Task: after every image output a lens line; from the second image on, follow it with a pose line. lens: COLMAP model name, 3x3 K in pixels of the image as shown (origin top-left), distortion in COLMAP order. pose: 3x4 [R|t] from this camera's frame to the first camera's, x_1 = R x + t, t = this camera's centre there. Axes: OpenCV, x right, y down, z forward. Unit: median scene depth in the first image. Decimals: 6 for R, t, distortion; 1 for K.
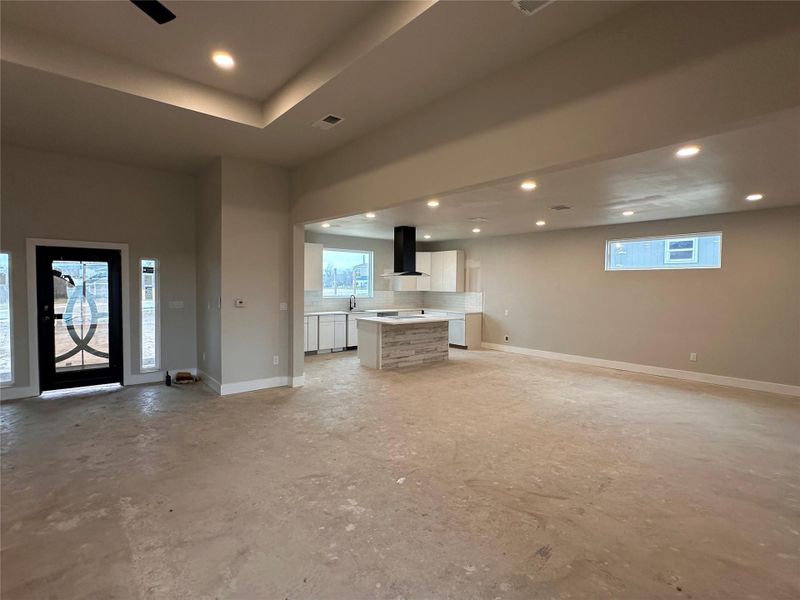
lens RADIAL K [[406.2, 0, 398.7], [0, 406.2, 297.7], [0, 0, 1]] dist [0.000063, -0.001921]
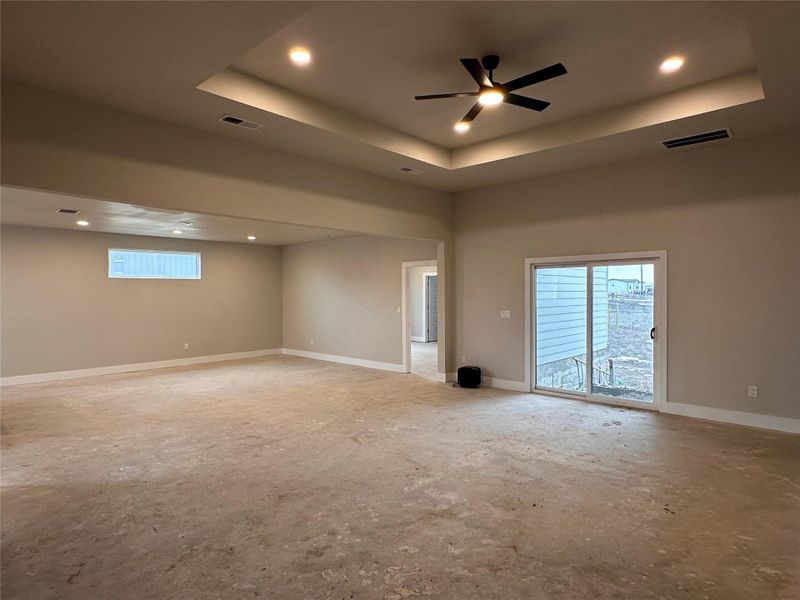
lens RADIAL K [[461.2, 0, 396.8], [0, 461.2, 298.7], [0, 0, 1]] dist [-0.000033, -0.001587]
pose [[-0.113710, -0.023510, 0.993236, -0.927130], [0.034945, 0.999007, 0.027647, -0.028524], [-0.992899, 0.037852, -0.112776, 0.559700]]
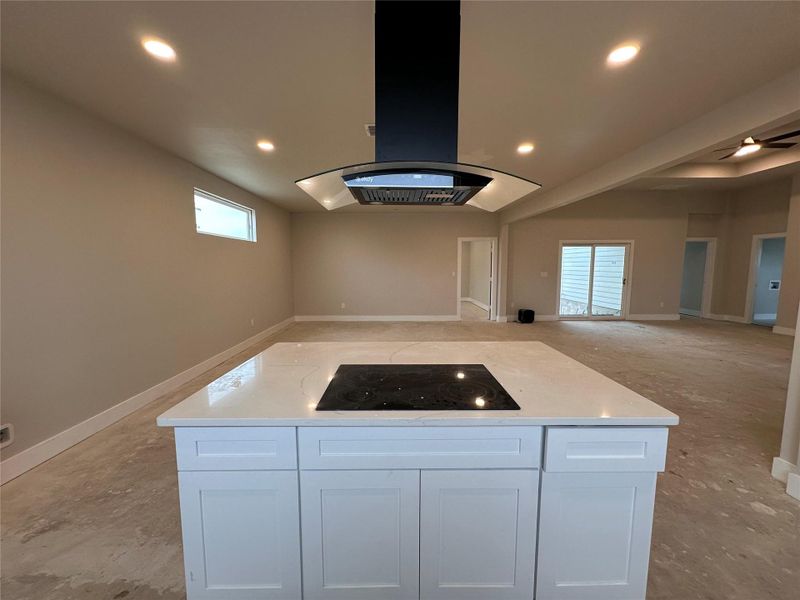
lens RADIAL K [[318.9, 0, 401.4], [0, 318.9, 300.2], [0, 0, 1]] dist [0.000027, 0.000163]
pose [[-0.773185, -0.079866, 0.629131, -0.128889], [0.012701, 0.989889, 0.141271, -0.034309], [-0.634053, 0.117219, -0.764354, 1.581255]]
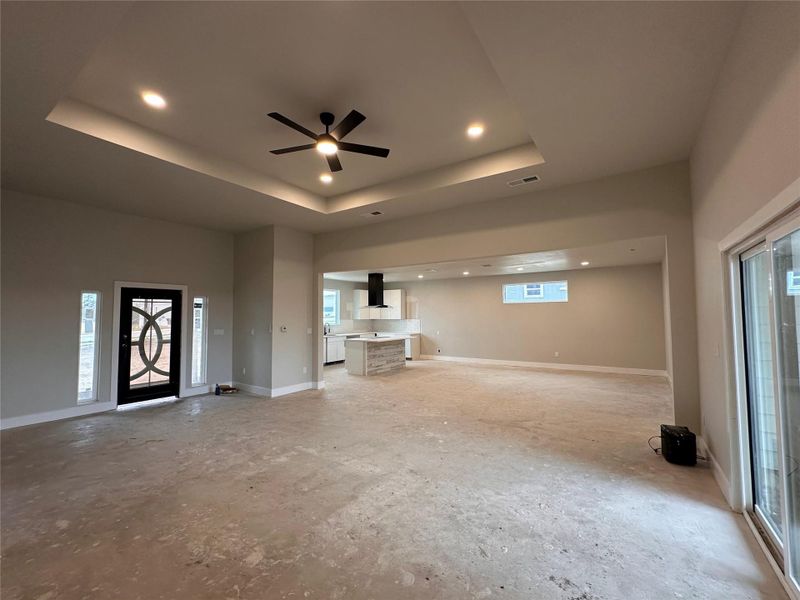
lens RADIAL K [[344.6, 0, 399.5], [0, 344.6, 298.5], [0, 0, 1]] dist [0.000137, -0.000030]
pose [[0.962744, -0.003181, 0.270394, -0.318397], [0.024975, 0.996703, -0.077200, 0.010337], [-0.269257, 0.081077, 0.959649, -0.233351]]
